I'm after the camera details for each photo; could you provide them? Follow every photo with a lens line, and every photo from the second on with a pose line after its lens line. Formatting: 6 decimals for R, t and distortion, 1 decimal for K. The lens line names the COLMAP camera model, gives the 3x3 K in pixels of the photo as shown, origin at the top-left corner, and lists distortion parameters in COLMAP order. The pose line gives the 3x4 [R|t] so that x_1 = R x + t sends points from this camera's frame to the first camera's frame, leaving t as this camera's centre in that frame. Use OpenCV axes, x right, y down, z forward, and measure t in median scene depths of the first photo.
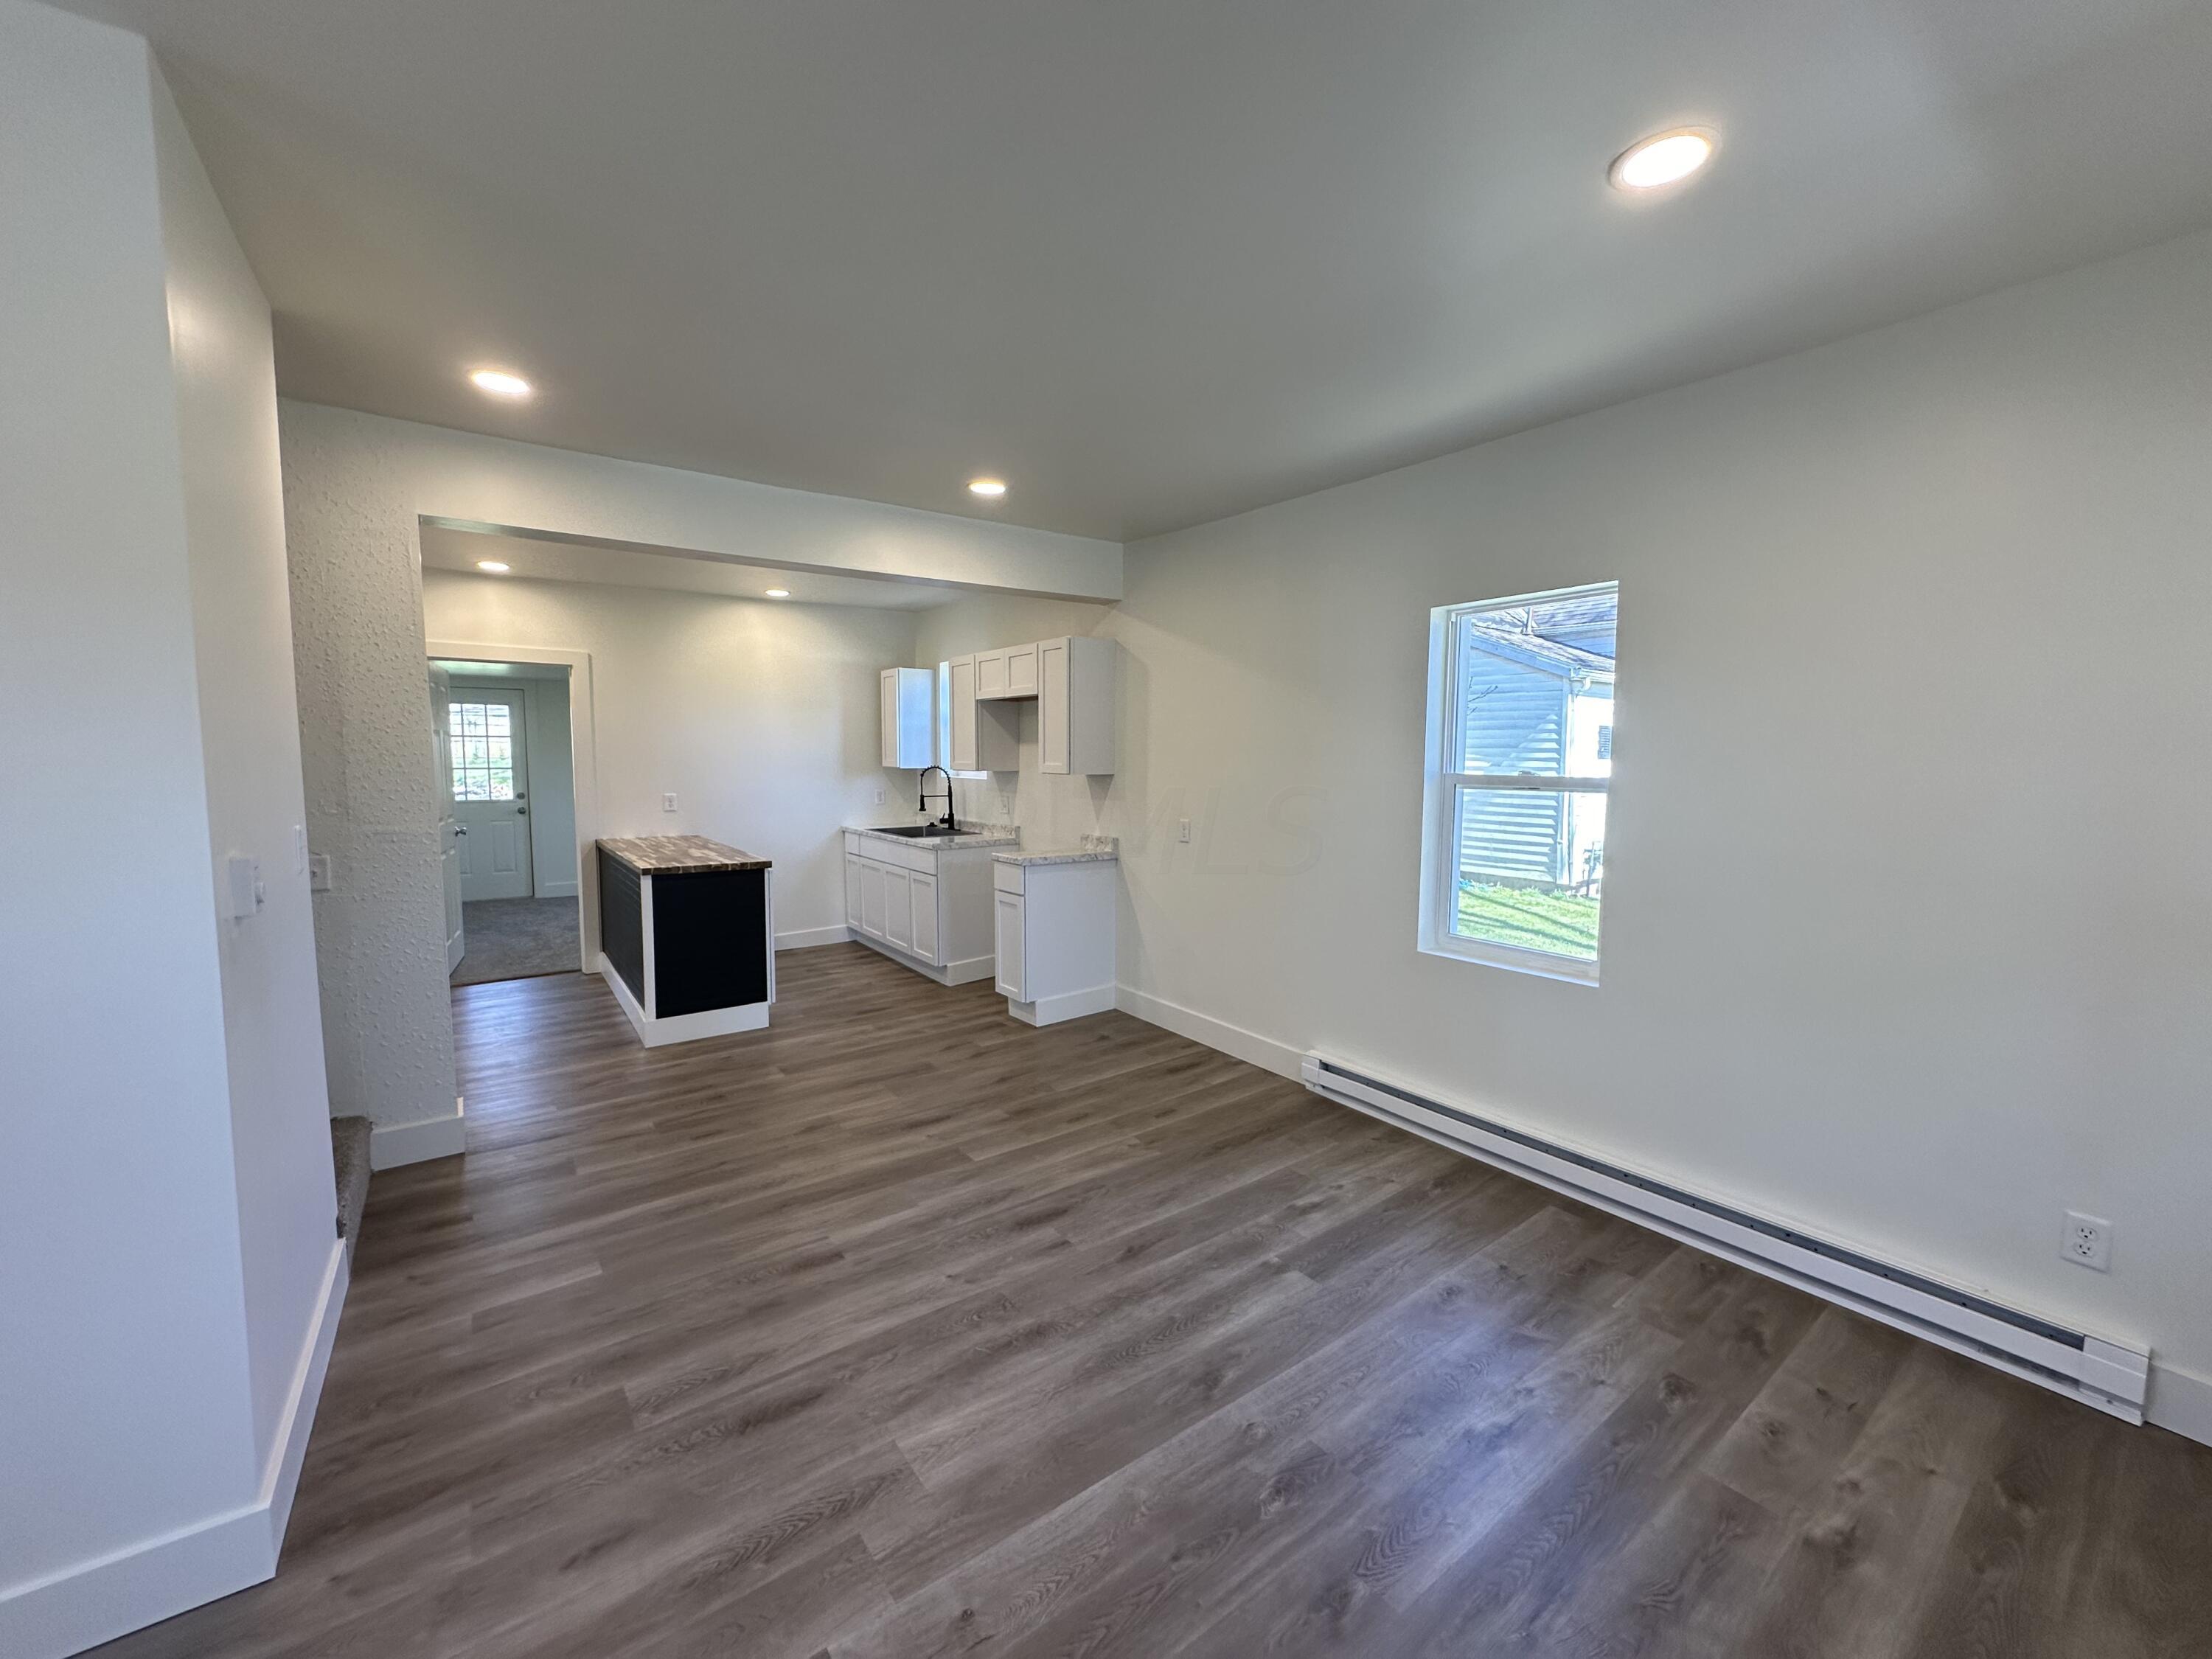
lens RADIAL K [[883.3, 0, 1102.2], [0, 883.3, 823.5], [0, 0, 1]] dist [-0.001650, 0.000230]
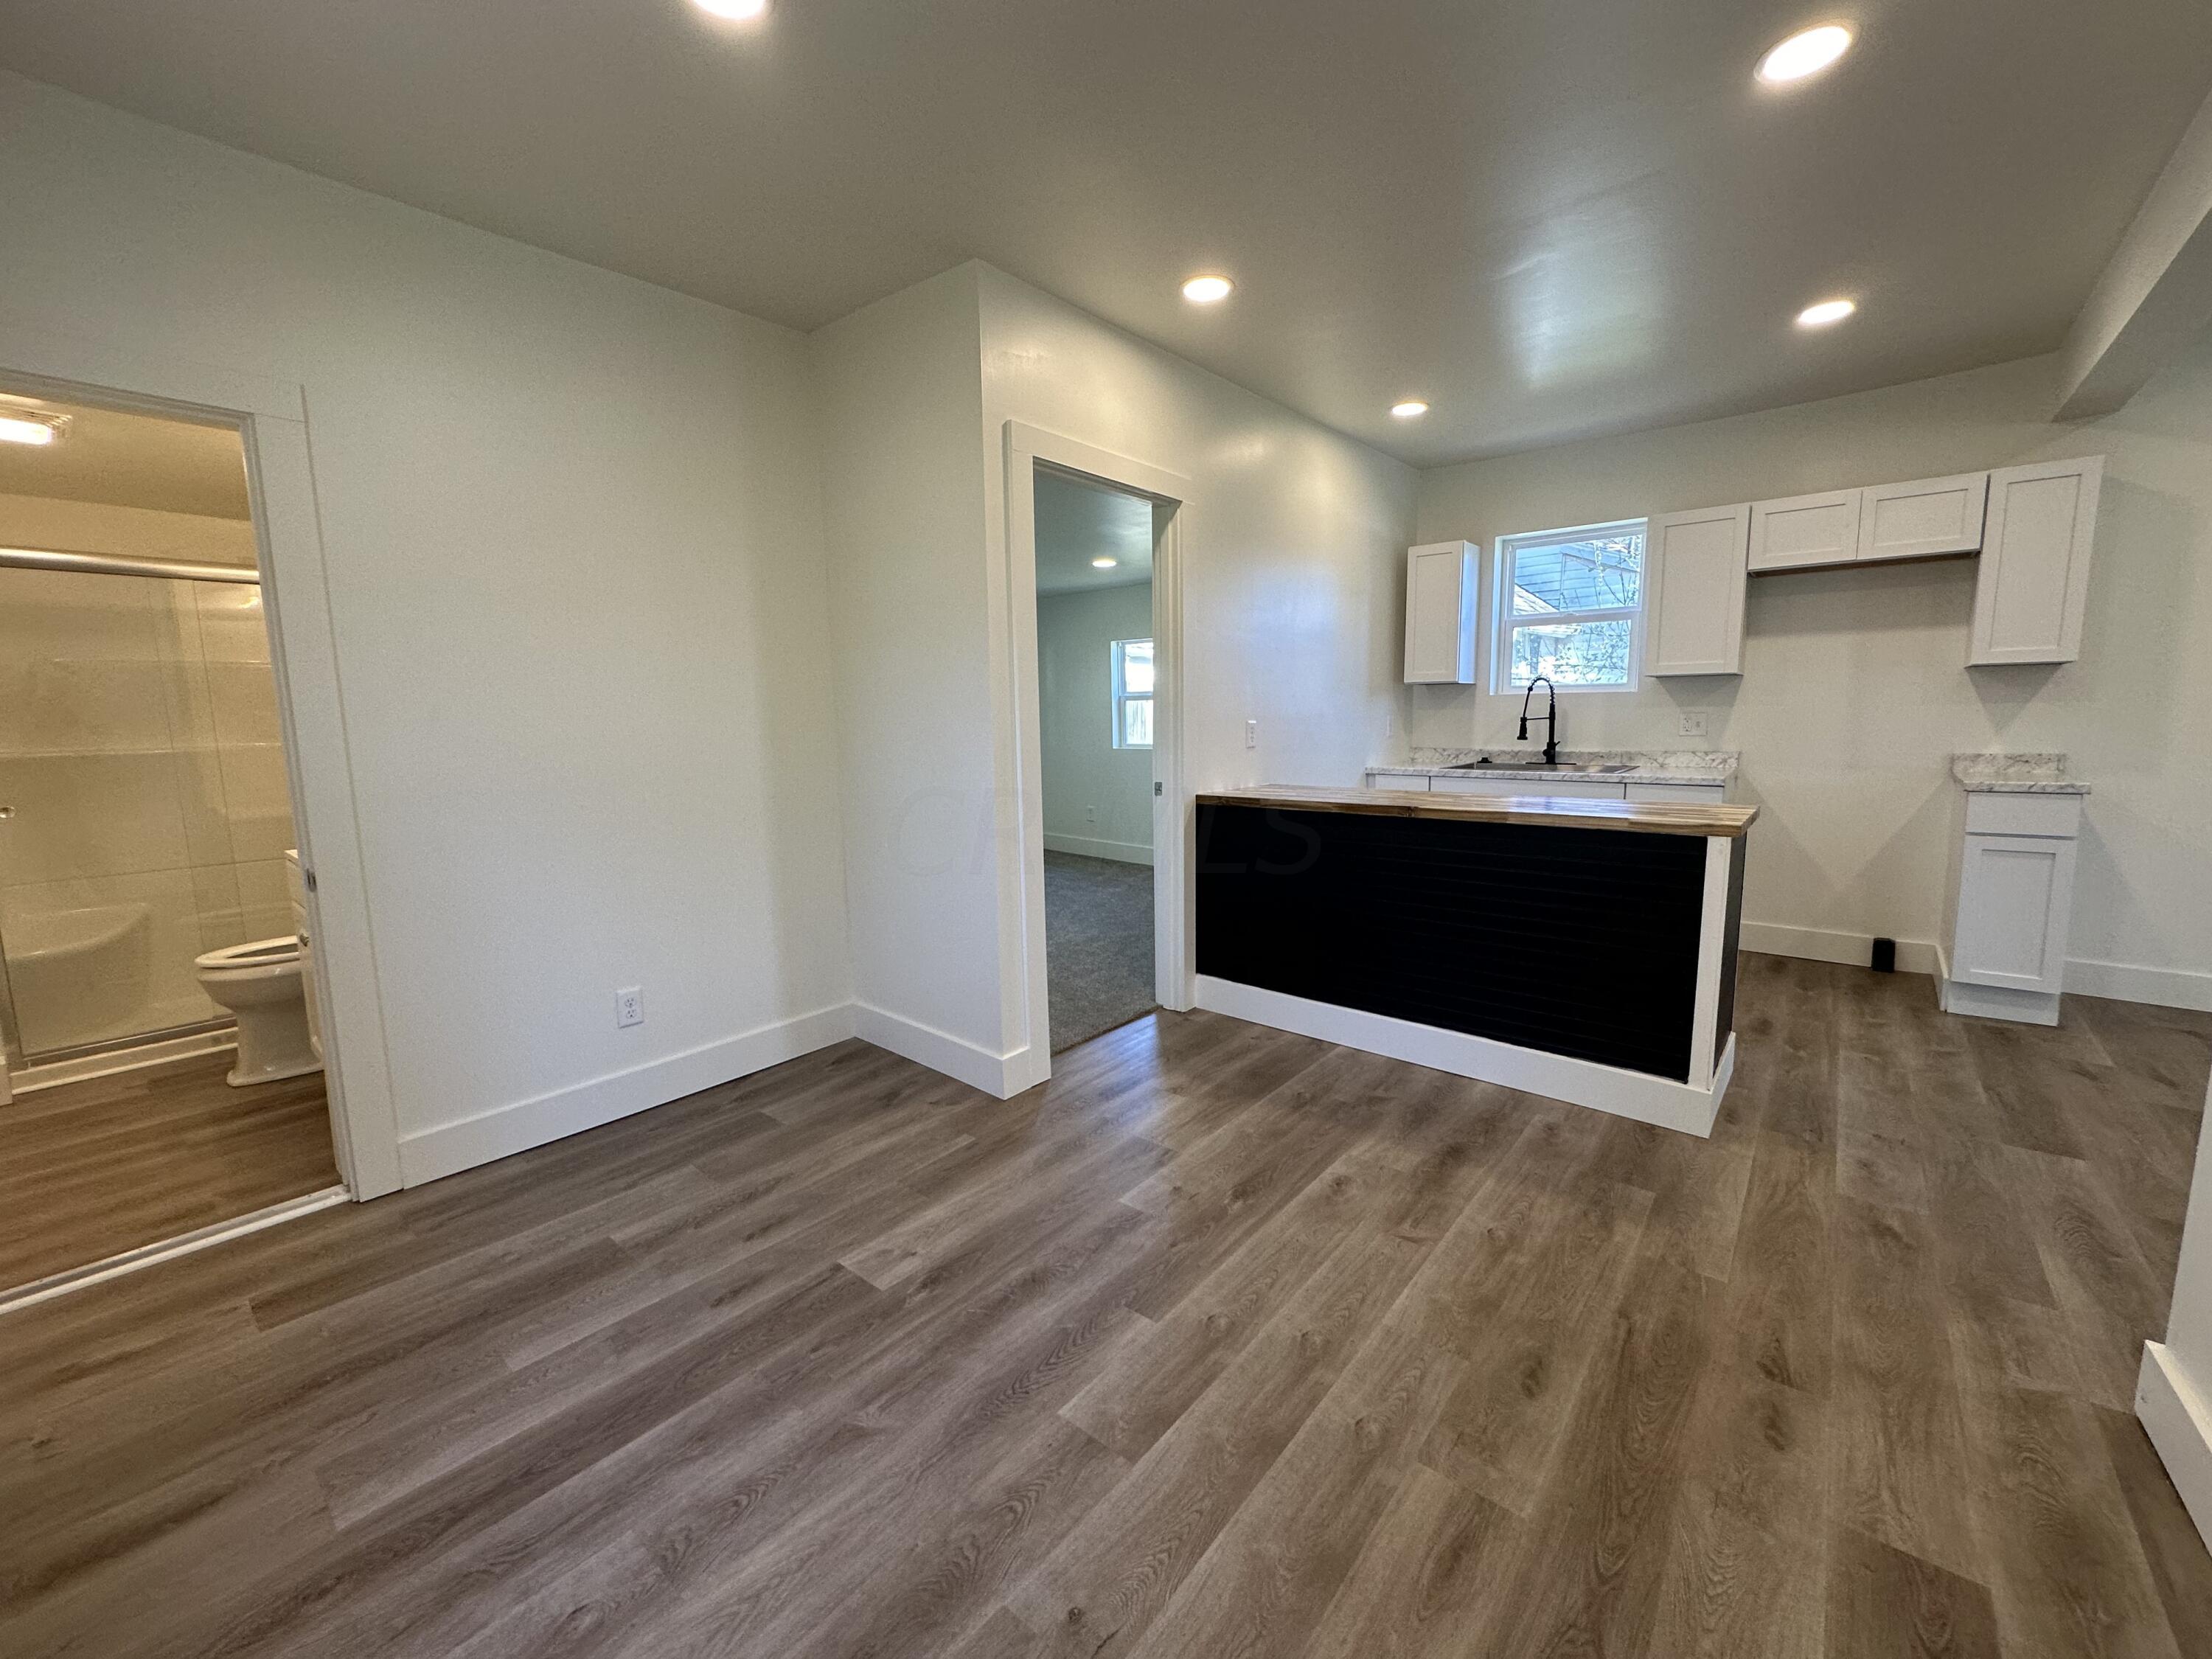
lens RADIAL K [[882.3, 0, 1111.4], [0, 882.3, 819.6], [0, 0, 1]] dist [0.004643, -0.000097]
pose [[0.969598, -0.049529, 0.239638, -0.980389], [0.039443, 0.998130, 0.046707, 0.005931], [-0.241504, -0.035835, 0.969738, 0.521770]]
